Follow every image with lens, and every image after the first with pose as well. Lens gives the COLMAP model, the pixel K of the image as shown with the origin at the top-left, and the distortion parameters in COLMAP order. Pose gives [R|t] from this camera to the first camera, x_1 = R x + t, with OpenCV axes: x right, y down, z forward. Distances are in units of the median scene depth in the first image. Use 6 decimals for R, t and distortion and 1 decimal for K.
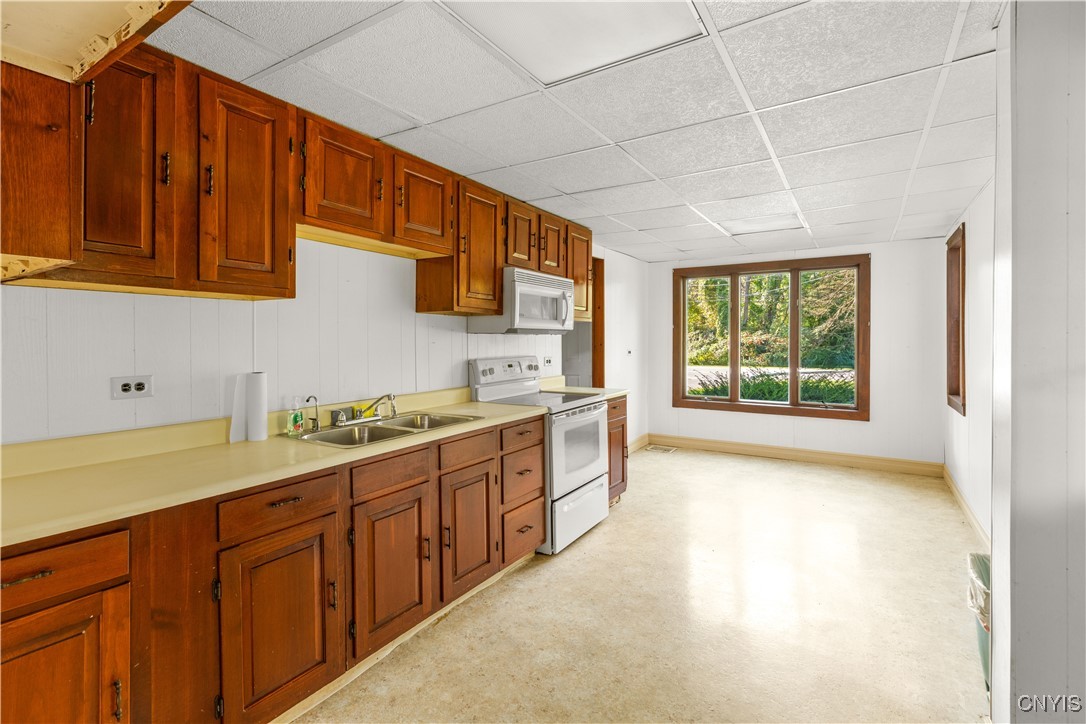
lens RADIAL K [[493.5, 0, 549.5], [0, 493.5, 347.5], [0, 0, 1]] dist [0.001218, 0.000251]
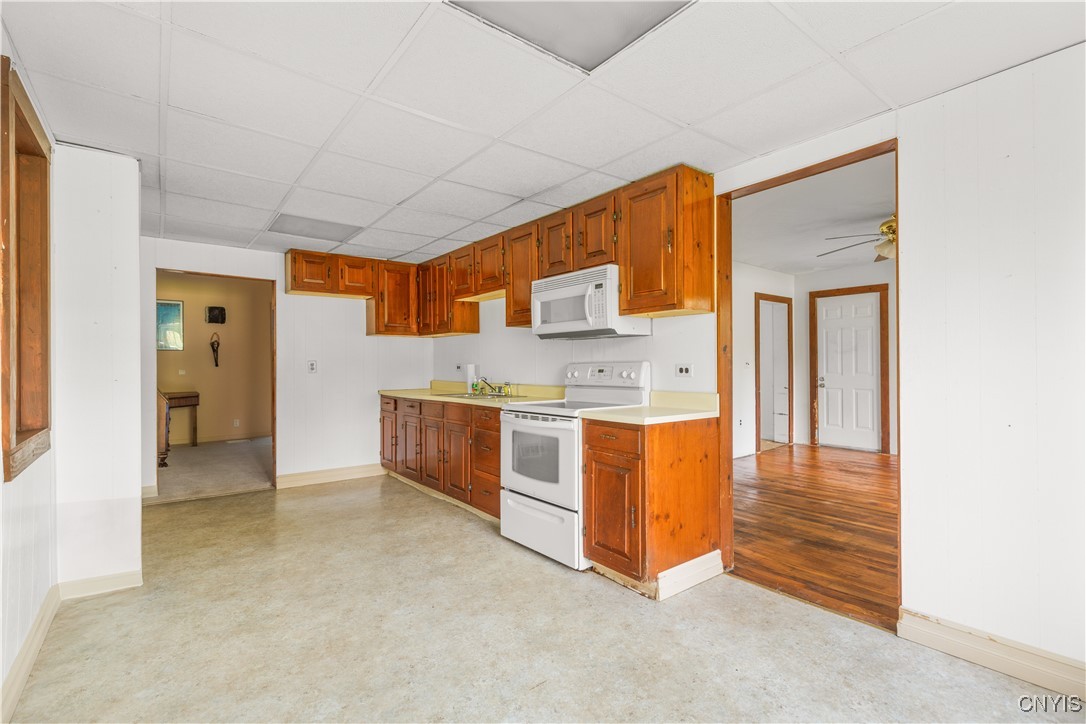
lens RADIAL K [[485.8, 0, 543.0], [0, 485.8, 362.0], [0, 0, 1]] dist [0.002324, 0.000159]
pose [[-0.344245, -0.005648, -0.938863, 1.071579], [-0.002218, 0.999984, -0.005203, 0.031375], [0.938877, 0.000291, -0.344252, 1.541108]]
